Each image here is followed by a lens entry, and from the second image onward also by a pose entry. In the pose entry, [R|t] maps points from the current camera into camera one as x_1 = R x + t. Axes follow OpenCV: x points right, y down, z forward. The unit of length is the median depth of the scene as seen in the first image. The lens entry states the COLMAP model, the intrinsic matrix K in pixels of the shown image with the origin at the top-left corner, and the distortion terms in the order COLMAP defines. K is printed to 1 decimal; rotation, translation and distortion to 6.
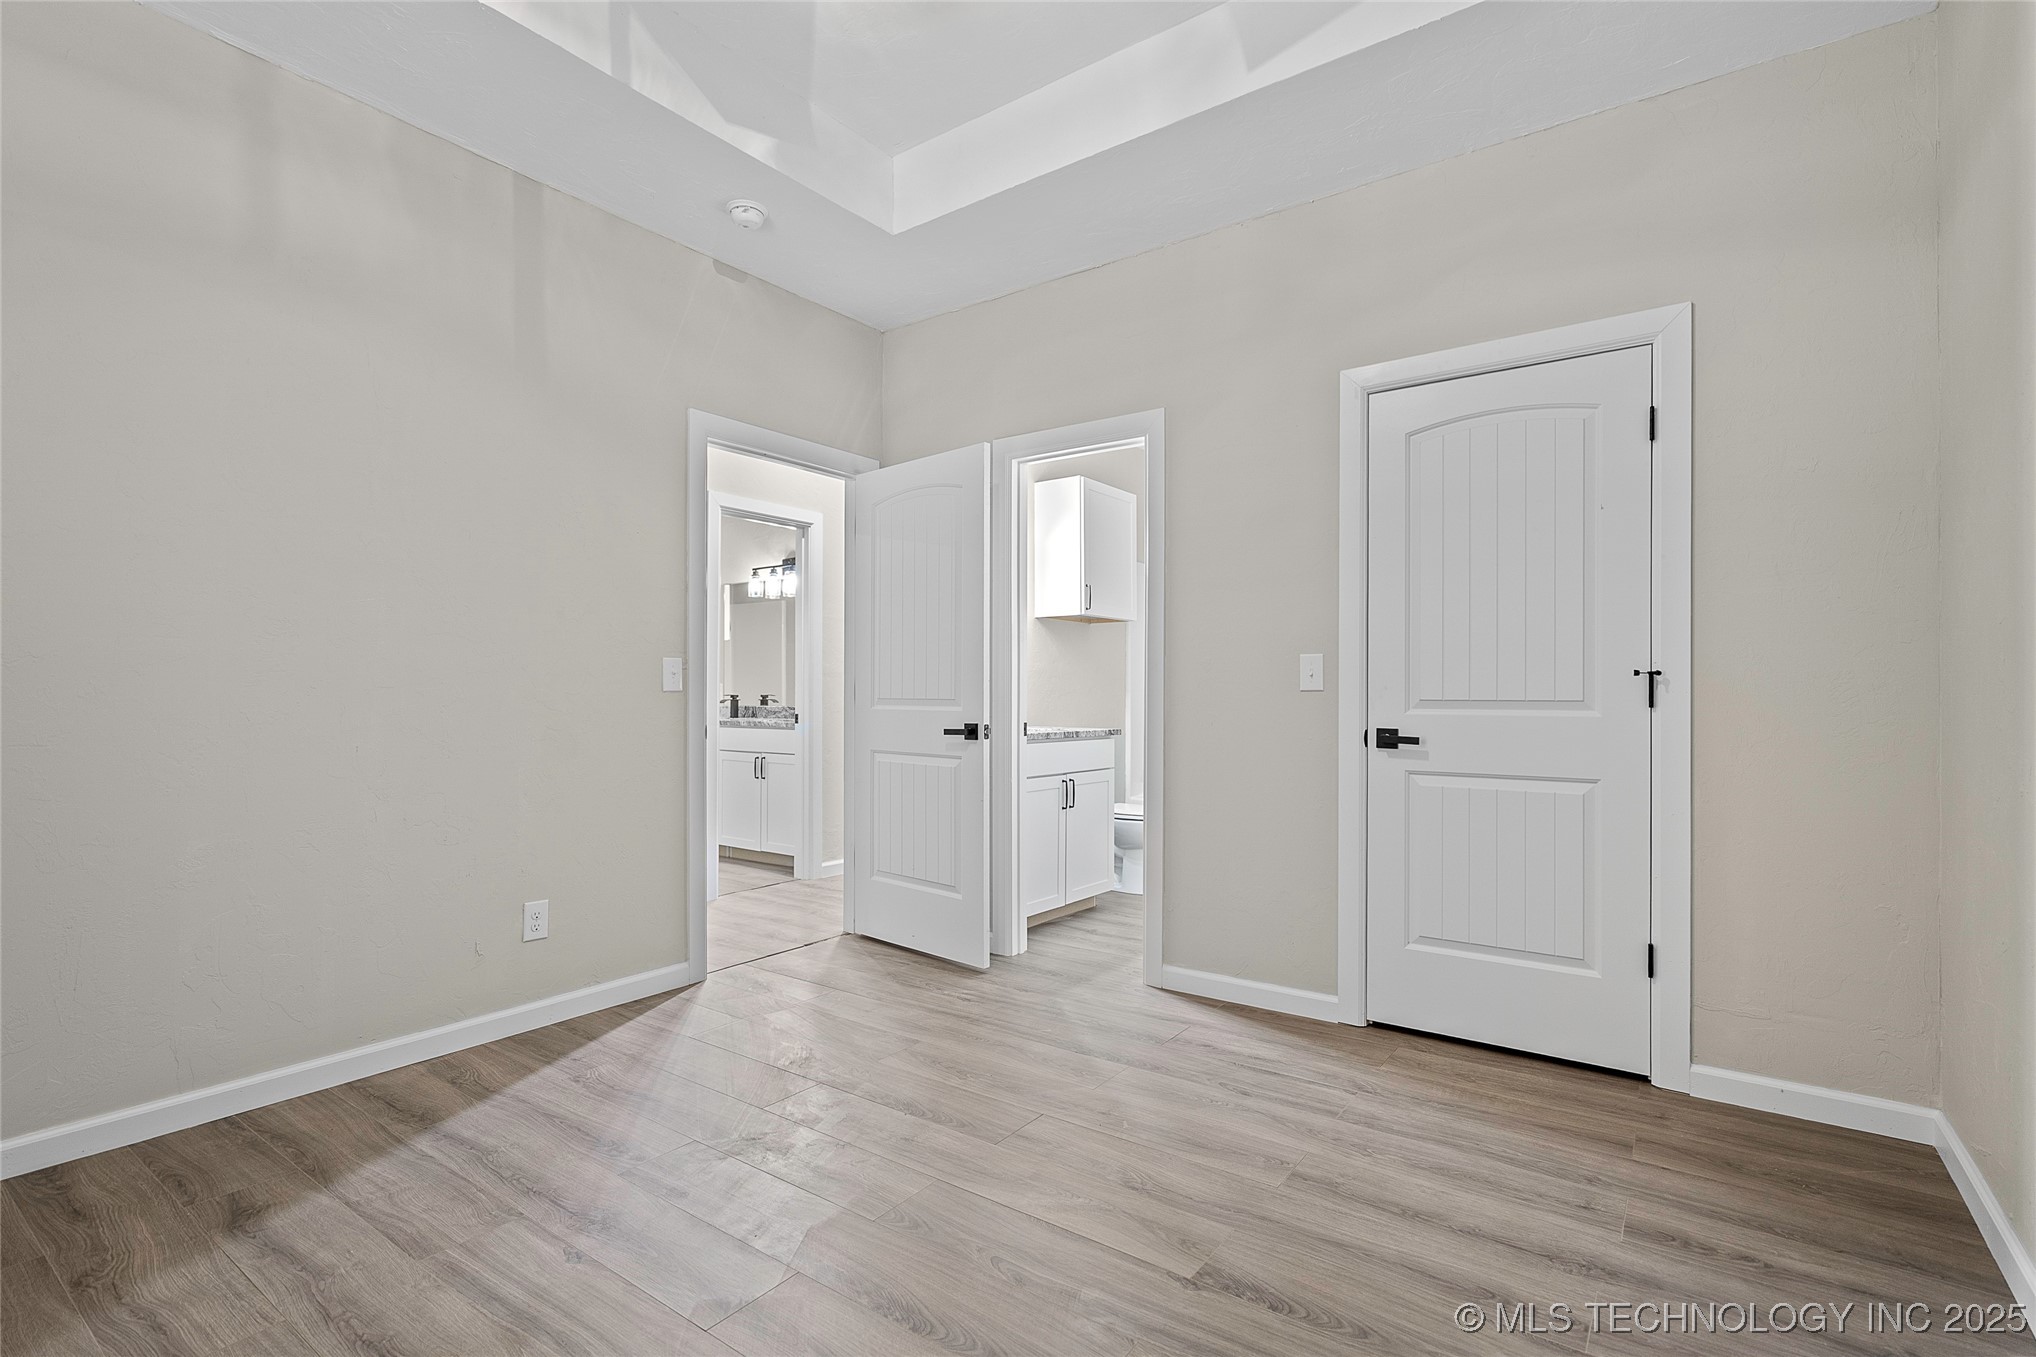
lens RADIAL K [[947.9, 0, 1017.2], [0, 947.9, 687.4], [0, 0, 1]] dist [-0.005931, 0.002744]
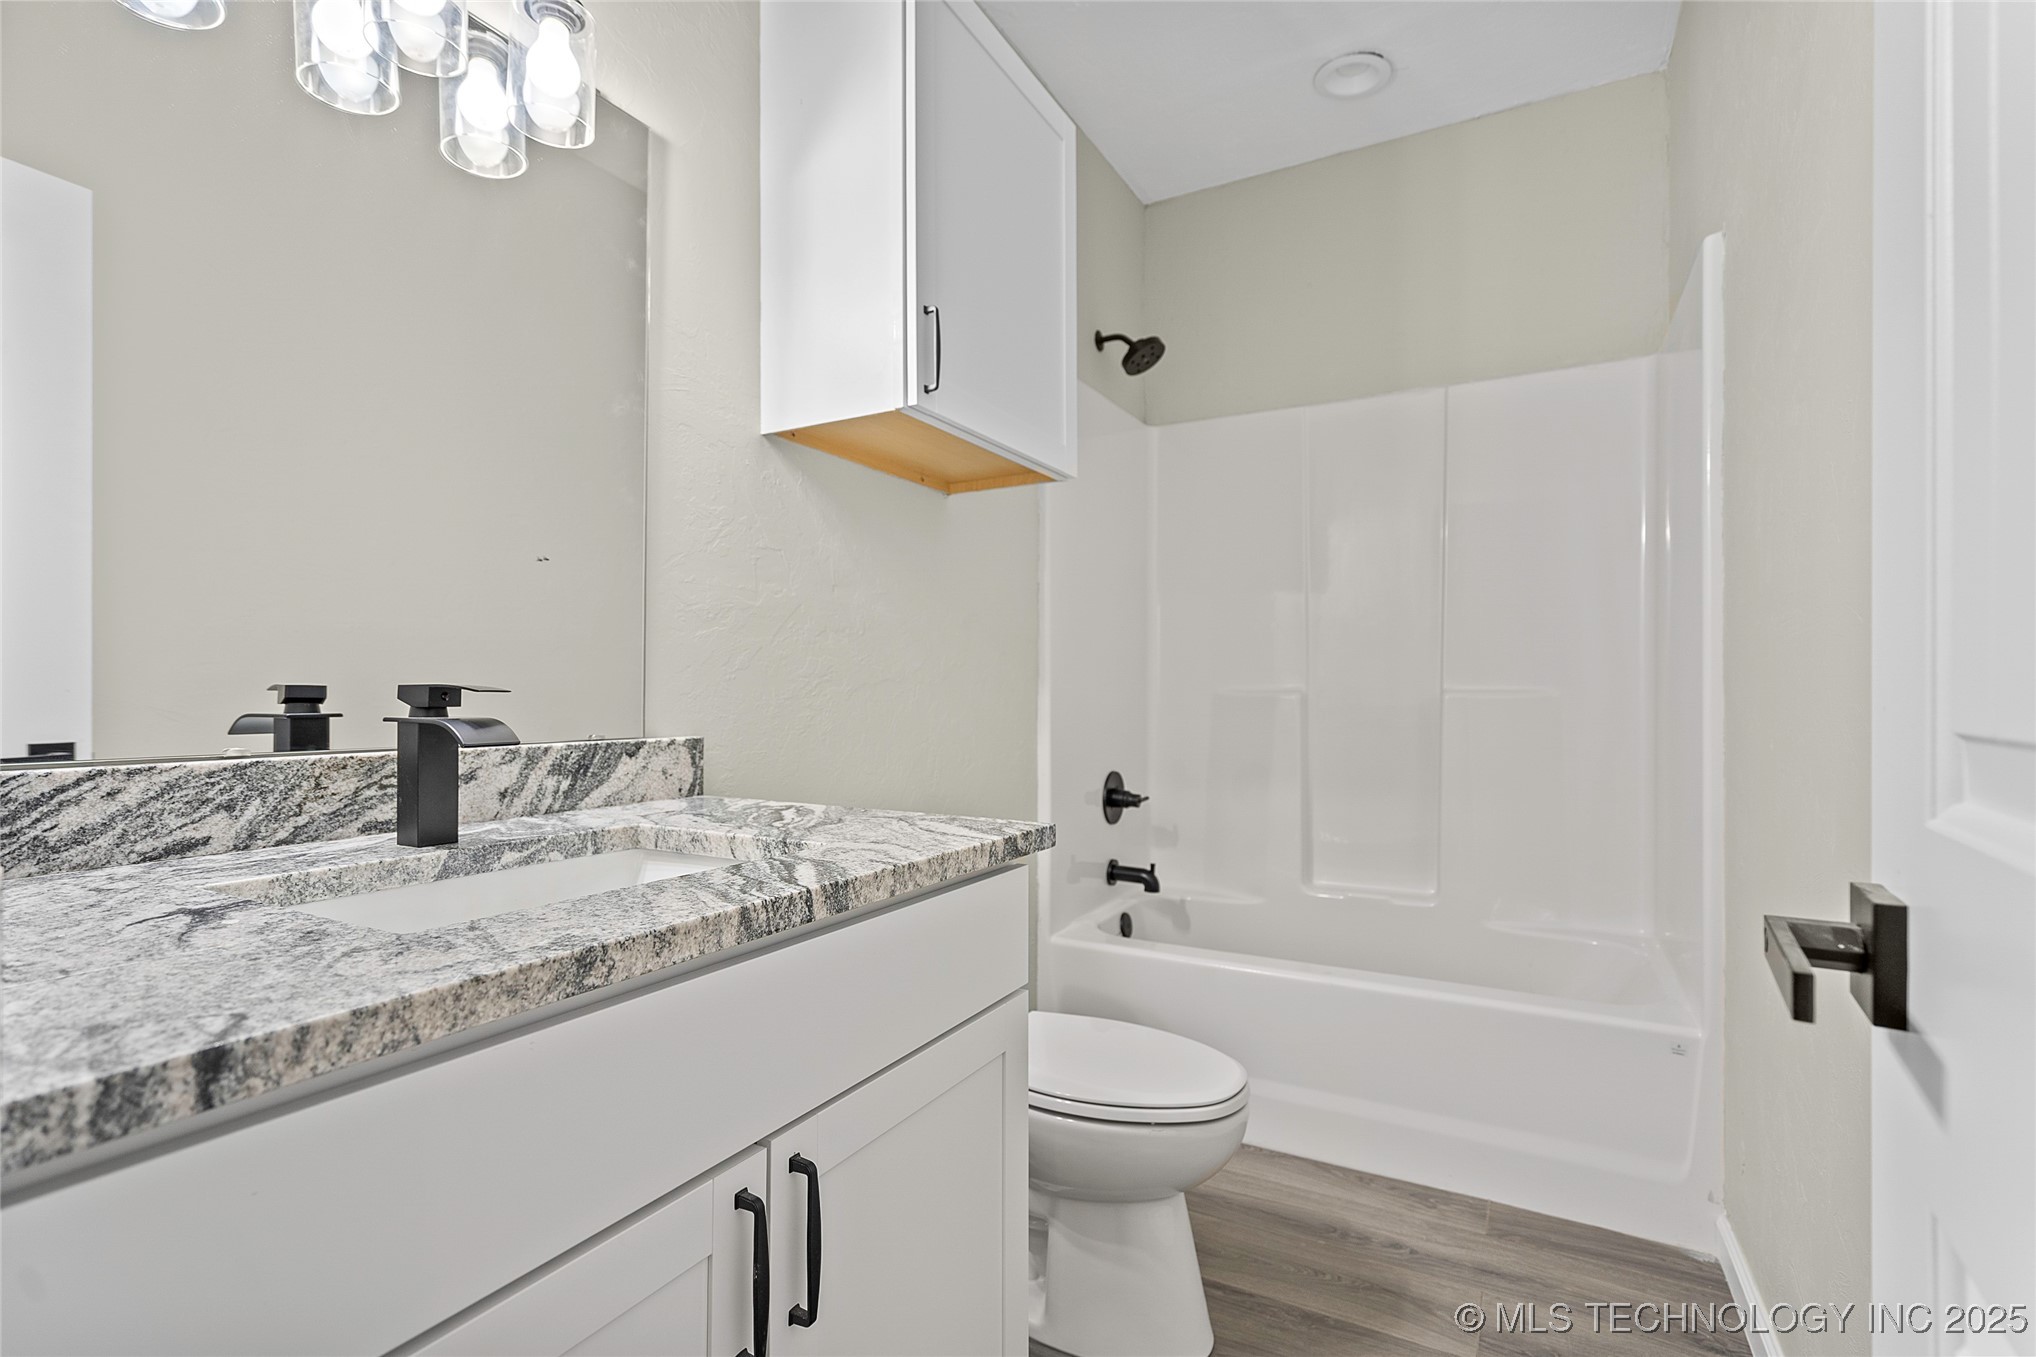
lens RADIAL K [[947.9, 0, 1018.4], [0, 947.9, 680.8], [0, 0, 1]] dist [-0.005931, 0.002744]
pose [[0.992643, -0.008650, 0.120770, 0.065823], [0.008225, 0.999958, 0.004017, 0.007098], [-0.120800, -0.002994, 0.992672, 0.706321]]
